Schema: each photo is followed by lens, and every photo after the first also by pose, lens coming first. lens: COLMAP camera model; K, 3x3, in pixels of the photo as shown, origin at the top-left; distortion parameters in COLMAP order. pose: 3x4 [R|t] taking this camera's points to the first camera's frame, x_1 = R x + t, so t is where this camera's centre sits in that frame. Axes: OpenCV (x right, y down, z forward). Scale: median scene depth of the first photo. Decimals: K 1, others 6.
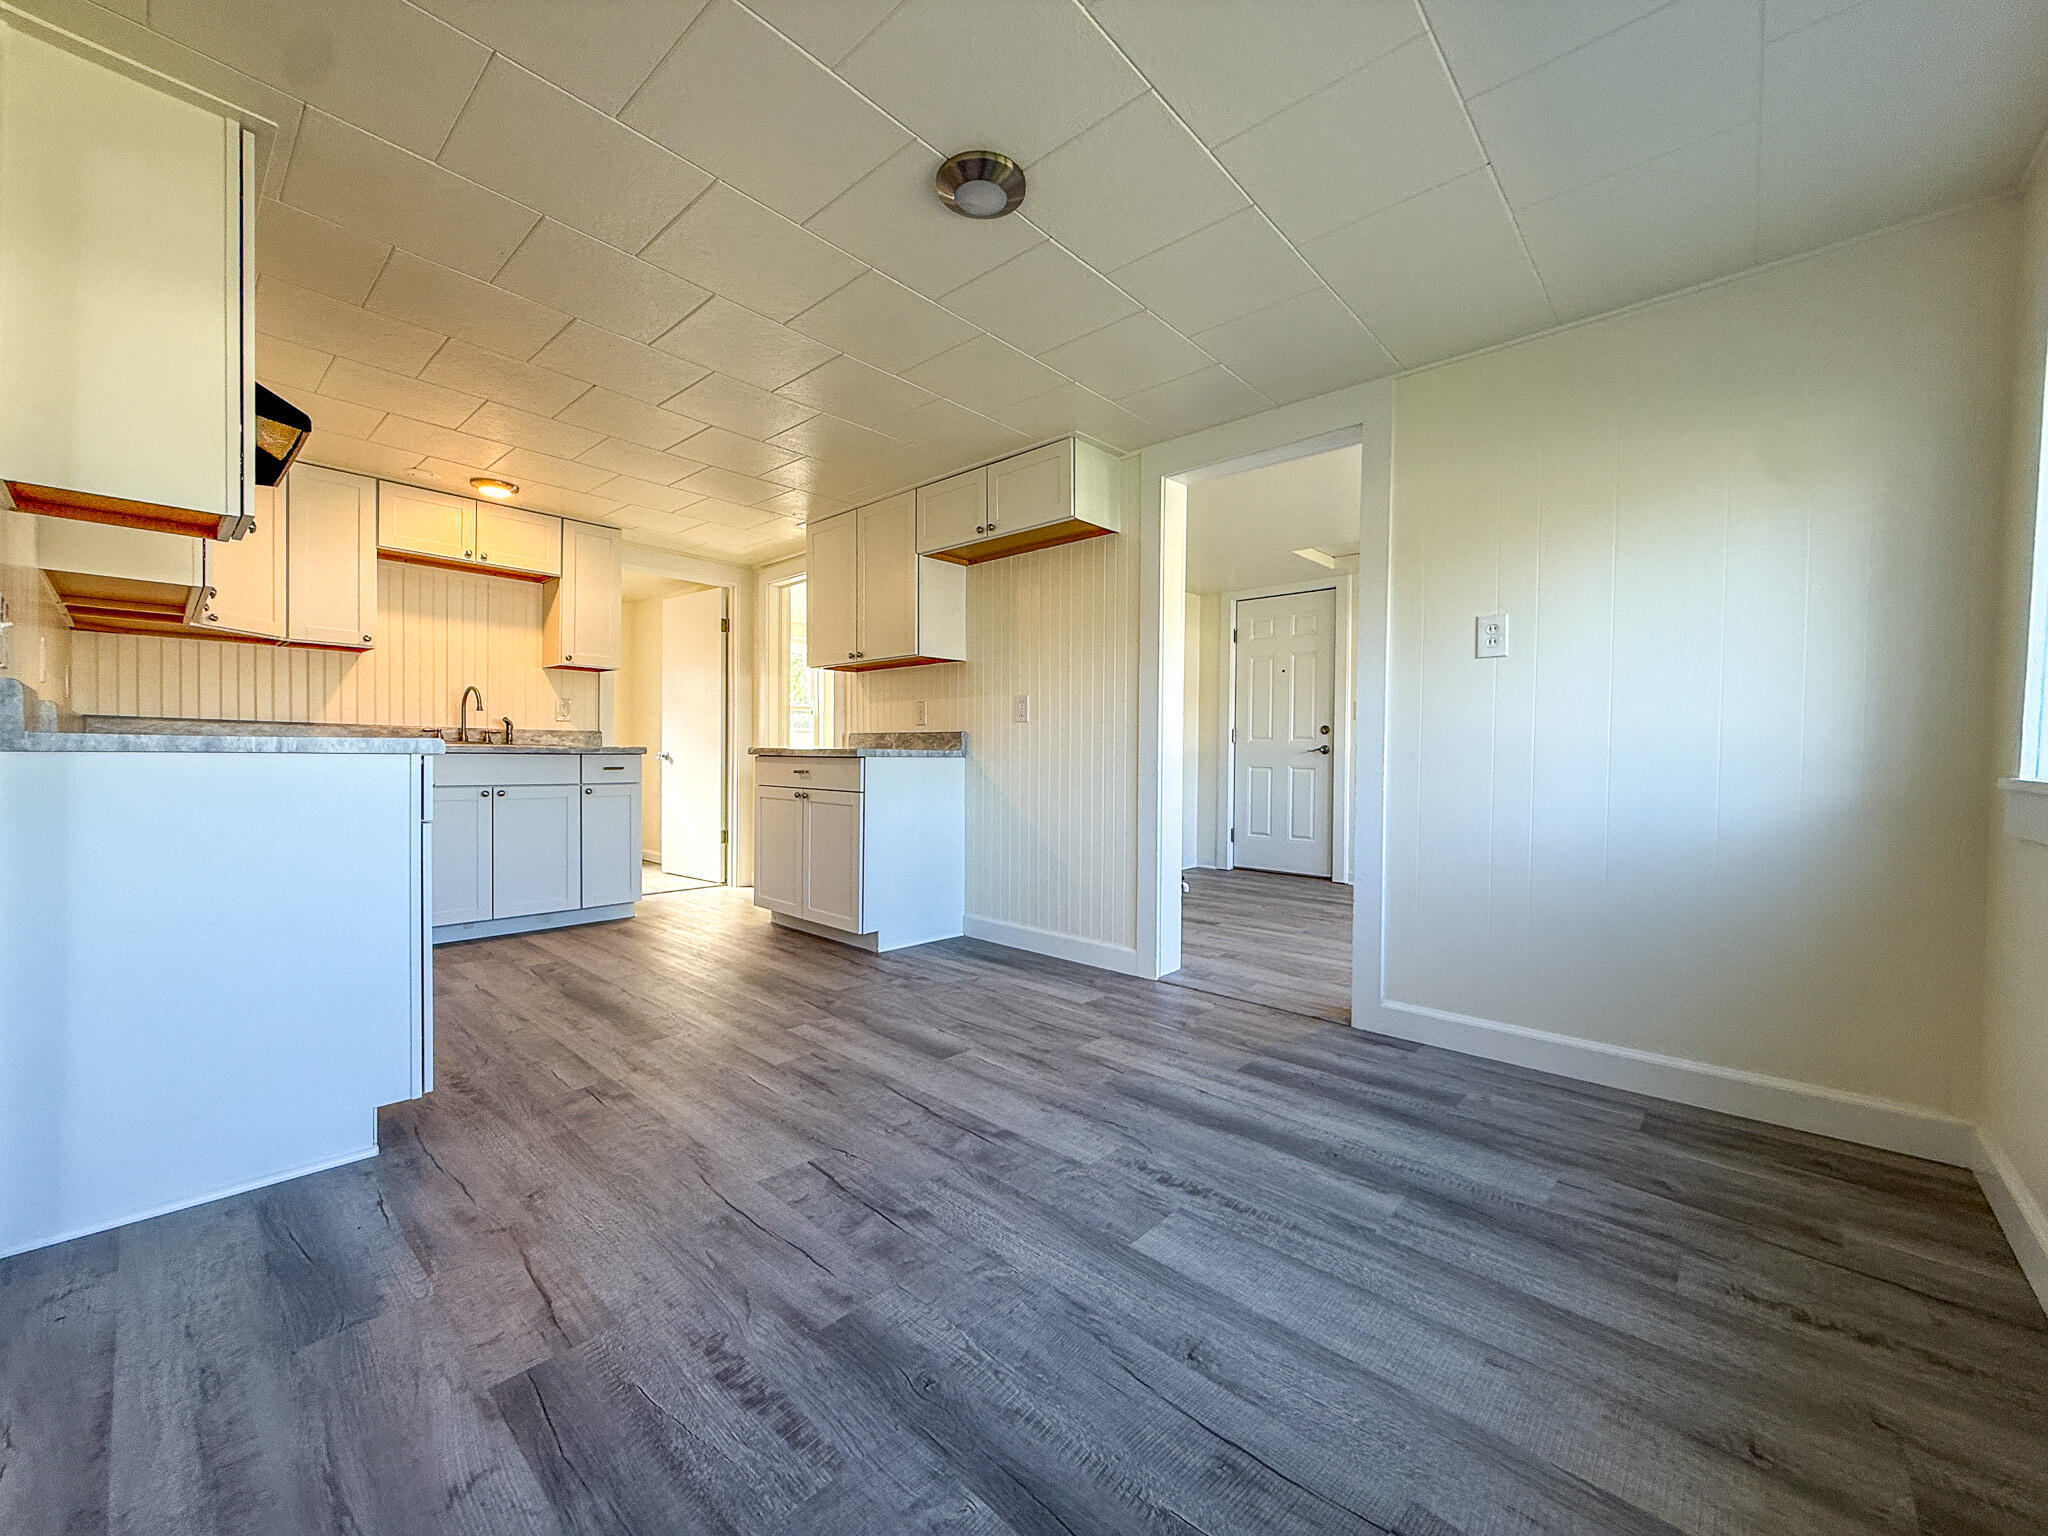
lens RADIAL K [[821.5, 0, 1024.2], [0, 821.5, 762.3], [0, 0, 1]] dist [-0.000601, 0.000613]
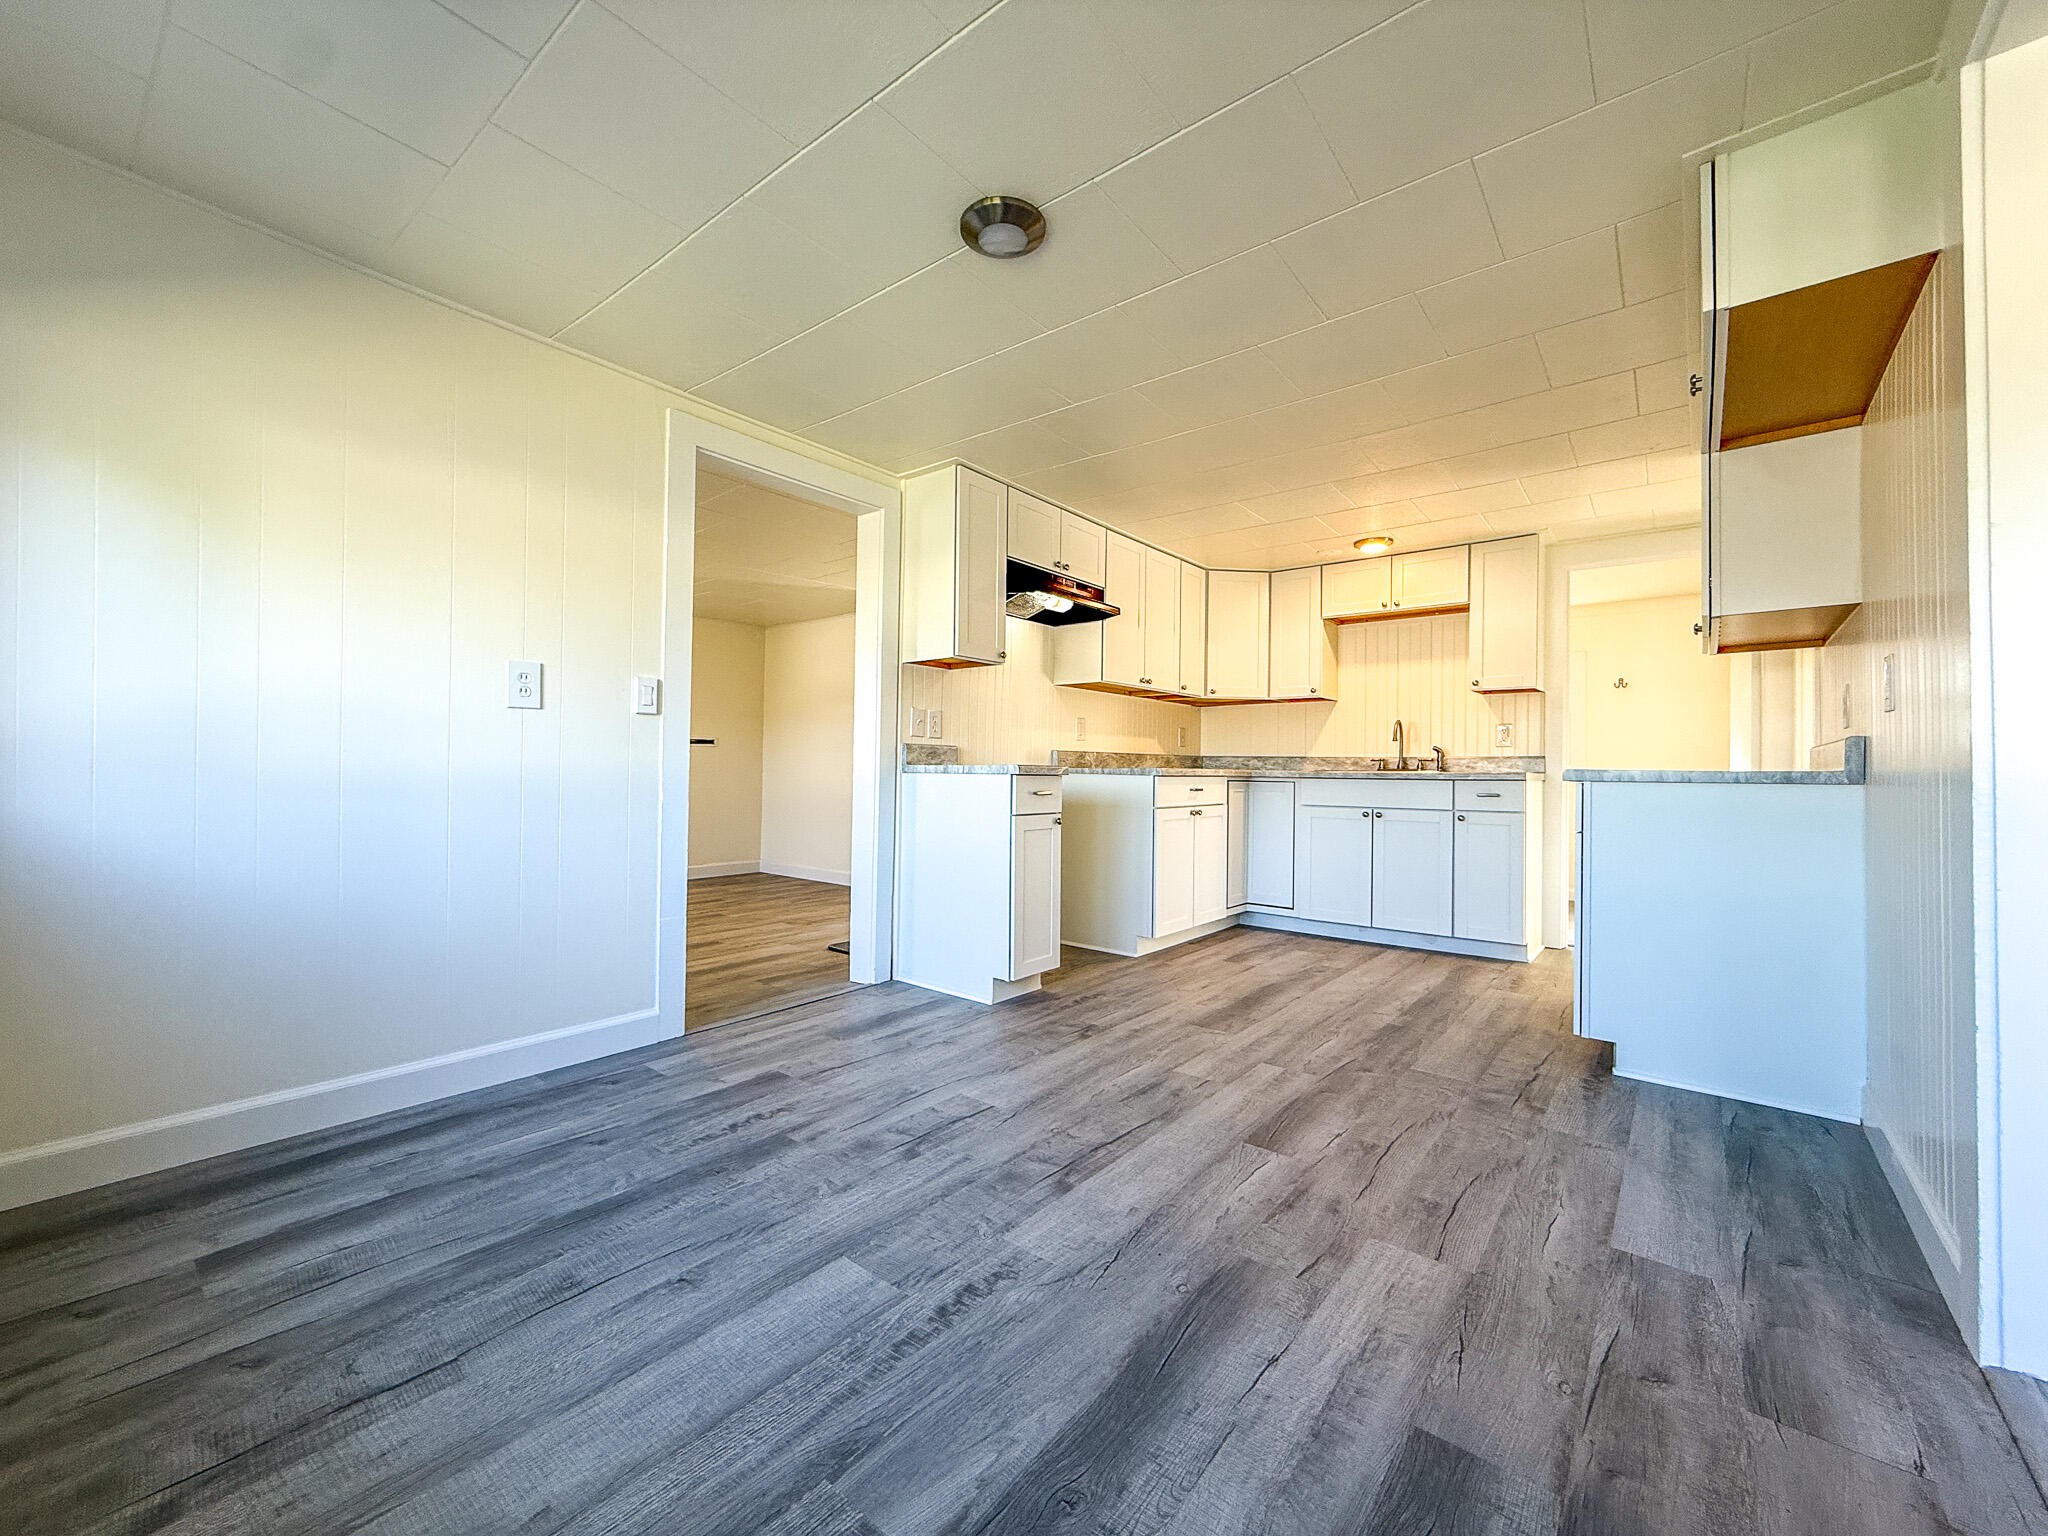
lens RADIAL K [[821.5, 0, 1017.0], [0, 821.5, 768.3], [0, 0, 1]] dist [-0.000601, 0.000613]
pose [[0.042379, -0.015005, -0.998989, 0.792104], [-0.018924, 0.999696, -0.015818, 0.003204], [0.998922, 0.019575, 0.042082, 0.798651]]
